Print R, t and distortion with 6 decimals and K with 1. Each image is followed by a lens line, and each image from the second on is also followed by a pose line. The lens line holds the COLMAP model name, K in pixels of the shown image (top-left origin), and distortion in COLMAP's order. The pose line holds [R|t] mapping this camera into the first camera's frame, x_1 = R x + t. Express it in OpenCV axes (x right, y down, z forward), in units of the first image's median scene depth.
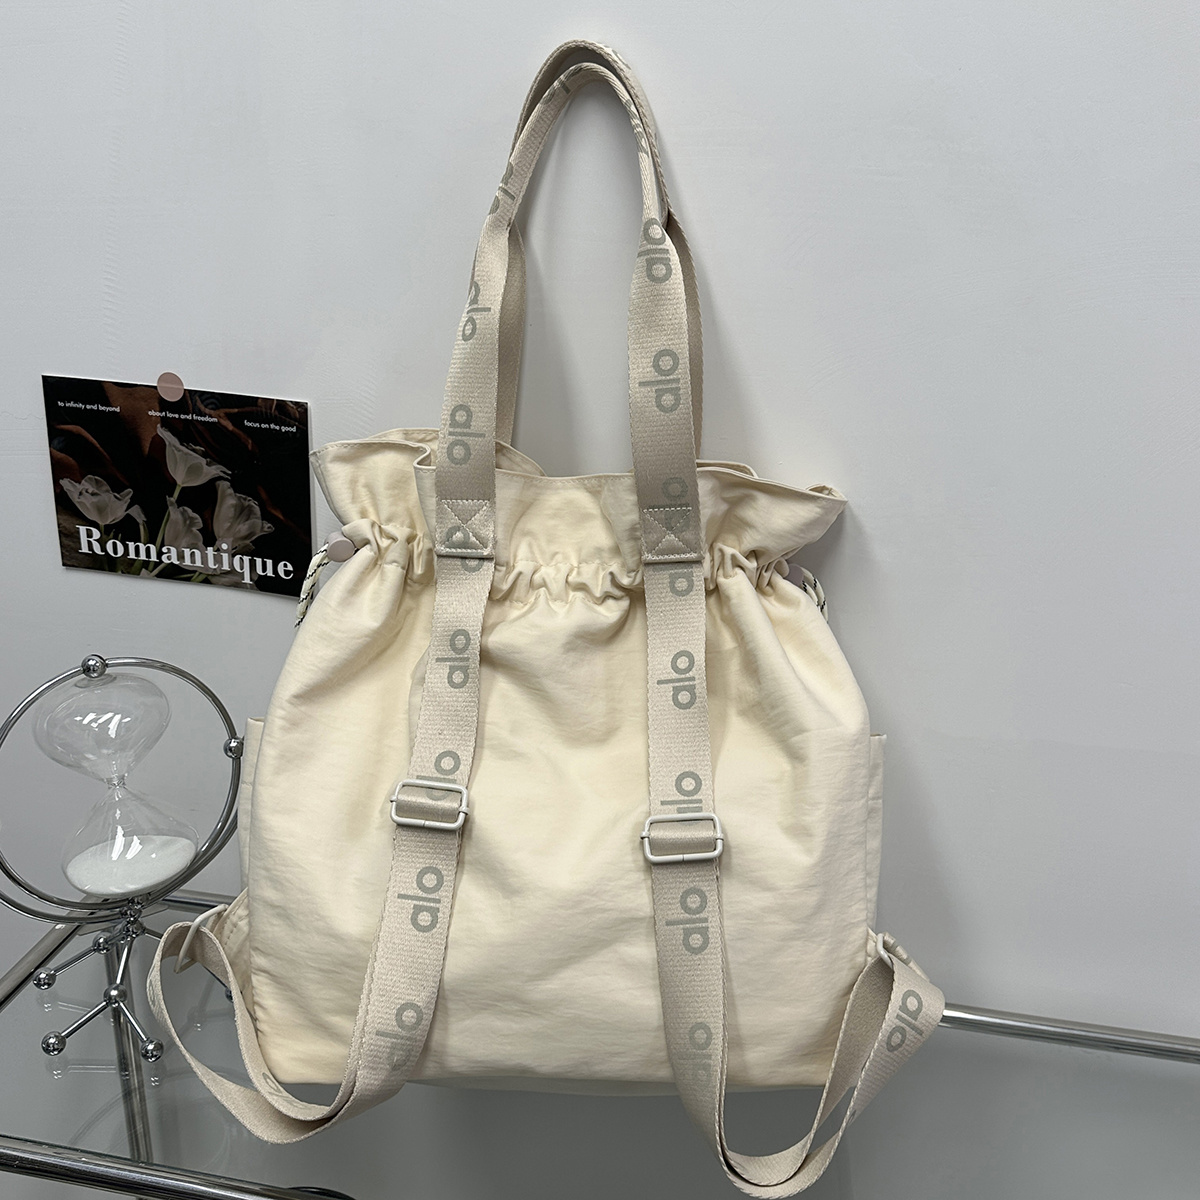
lens RADIAL K [[1429.7, 0, 600.3], [0, 1429.7, 603.6], [0, 0, 1]] dist [0.165244, -0.386706]
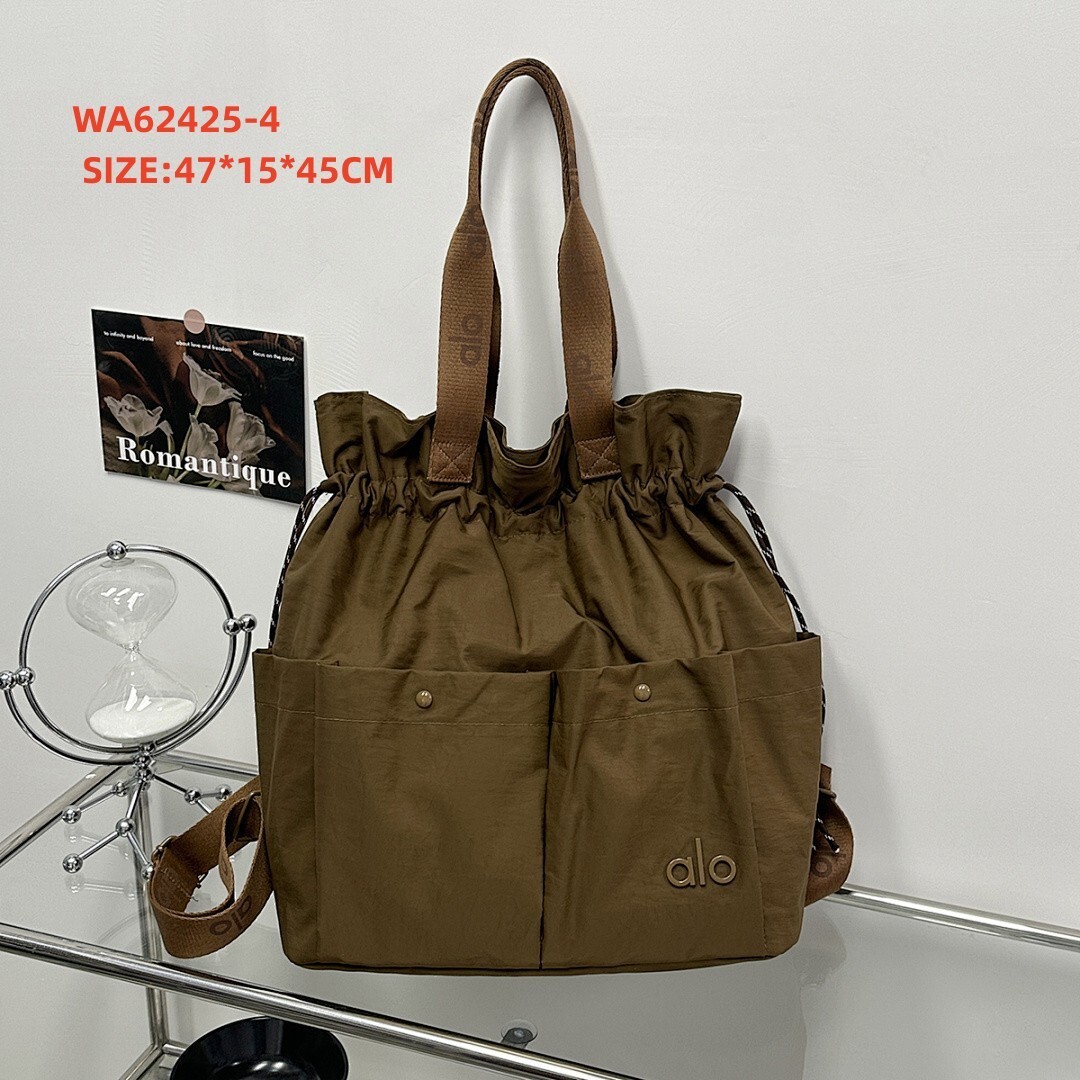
lens RADIAL K [[1596.4, 0, 537.3], [0, 1596.4, 539.5], [0, 0, 1]] dist [0.145430, -0.066464]
pose [[0.990443, 0.037274, -0.132787, 0.158713], [-0.038482, 0.999238, -0.006545, 0.025902], [0.132442, 0.011592, 0.991123, -0.259764]]
